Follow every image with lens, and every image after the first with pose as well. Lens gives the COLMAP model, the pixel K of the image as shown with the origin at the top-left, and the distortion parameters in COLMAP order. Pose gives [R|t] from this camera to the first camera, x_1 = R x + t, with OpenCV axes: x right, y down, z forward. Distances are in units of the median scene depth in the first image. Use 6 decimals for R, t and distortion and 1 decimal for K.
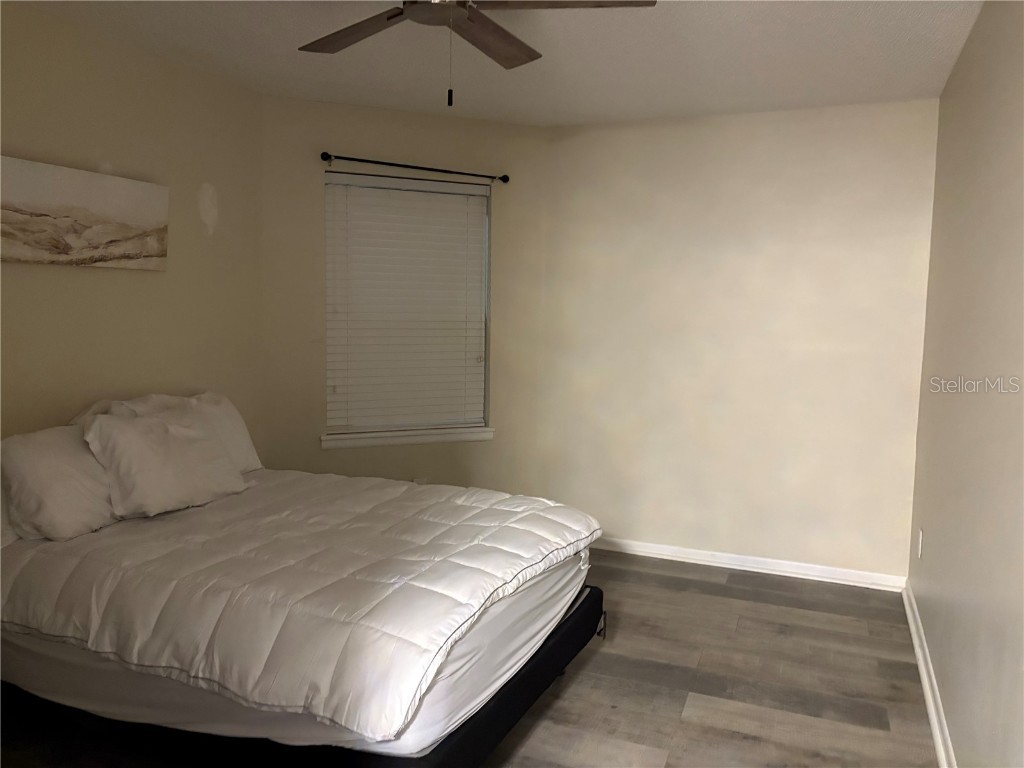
lens RADIAL K [[775.3, 0, 512.0], [0, 775.3, 384.0], [0, 0, 1]] dist [0.044596, -0.046528]
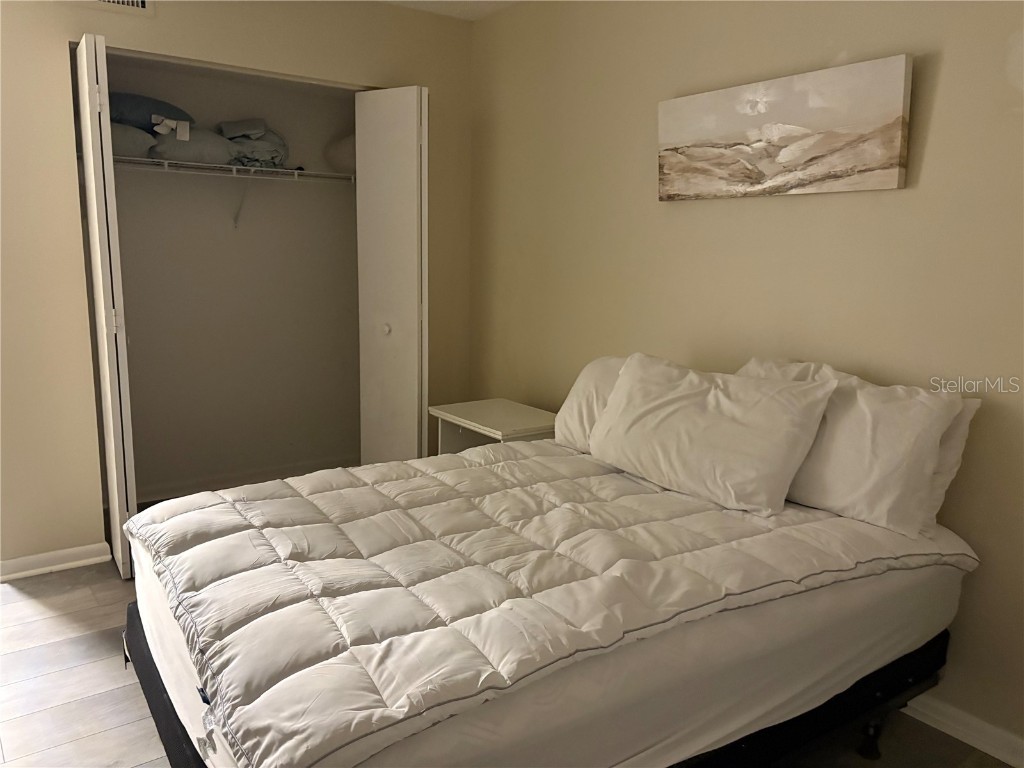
lens RADIAL K [[775.3, 0, 512.0], [0, 775.3, 384.0], [0, 0, 1]] dist [0.044596, -0.046528]
pose [[-0.526468, 0.127974, -0.840508, 0.342069], [-0.108298, 0.970459, 0.215595, -0.104941], [0.843269, 0.204529, -0.497056, 1.234976]]
